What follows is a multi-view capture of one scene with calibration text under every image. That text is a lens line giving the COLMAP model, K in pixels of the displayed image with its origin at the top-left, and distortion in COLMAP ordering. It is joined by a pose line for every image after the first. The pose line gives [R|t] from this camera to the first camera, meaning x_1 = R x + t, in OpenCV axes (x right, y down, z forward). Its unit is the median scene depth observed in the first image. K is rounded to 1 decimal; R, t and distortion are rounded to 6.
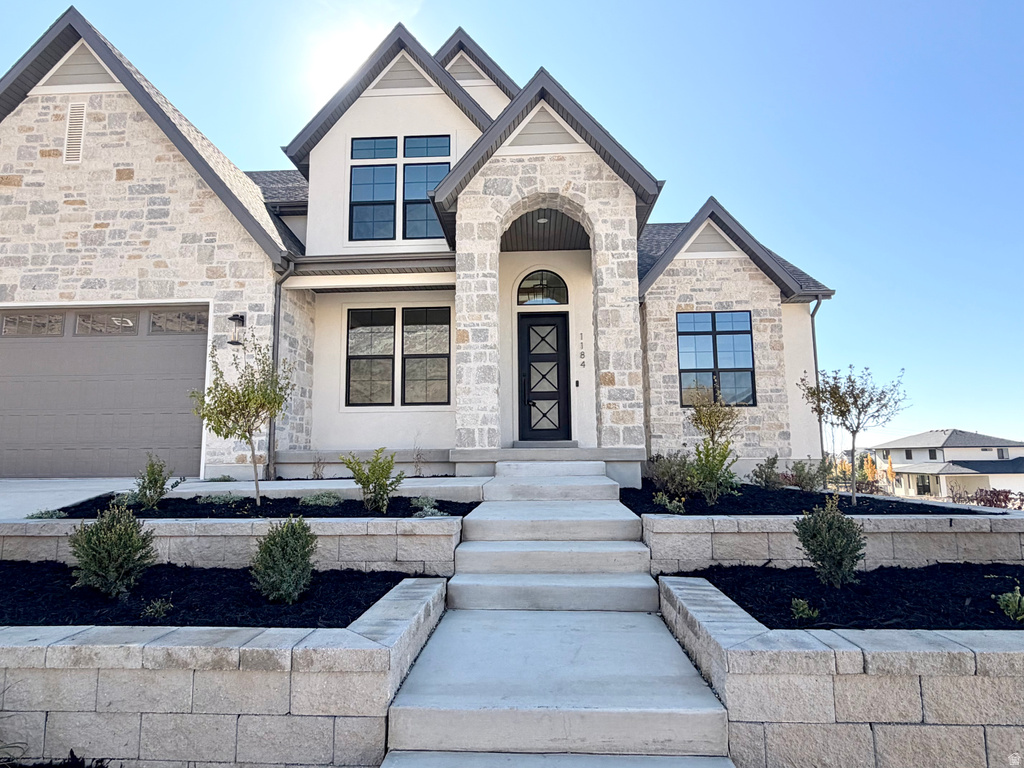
lens RADIAL K [[582.4, 0, 512.1], [0, 582.4, 374.3], [0, 0, 1]] dist [0.004197, -0.000495]
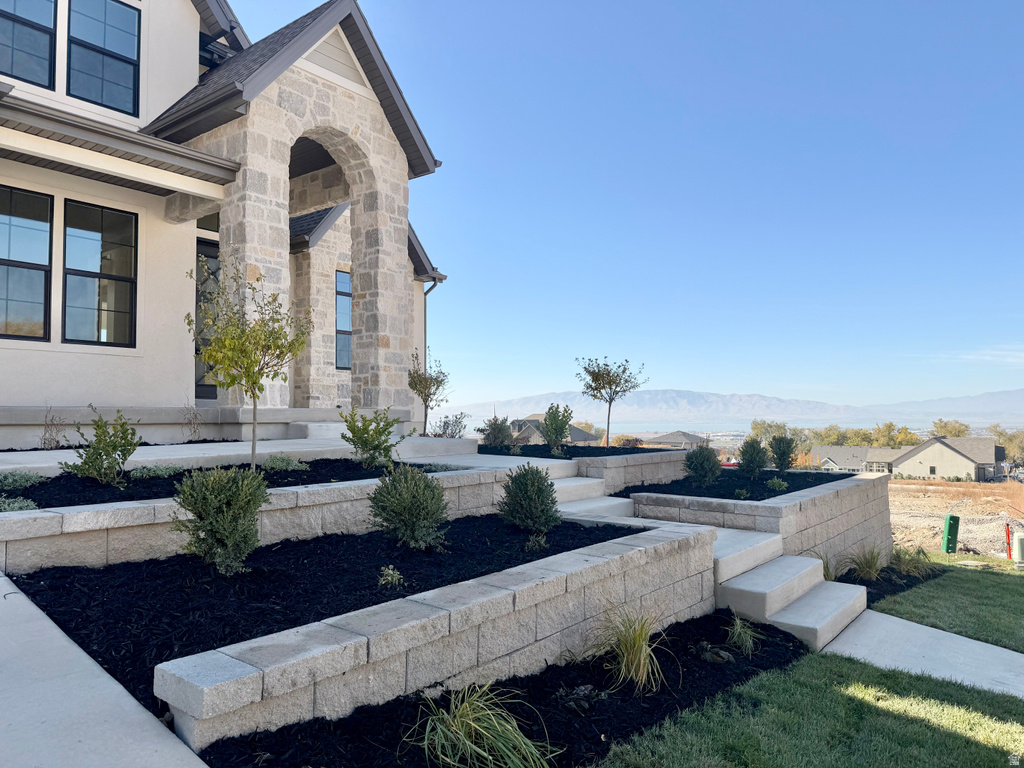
lens RADIAL K [[712.9, 0, 512.4], [0, 712.9, 391.2], [0, 0, 1]] dist [-0.012822, -0.011753]
pose [[0.556548, 0.037098, 0.829987, -0.693557], [-0.116689, 0.992590, 0.033880, 0.024063], [-0.822580, -0.115706, 0.556753, 0.111098]]
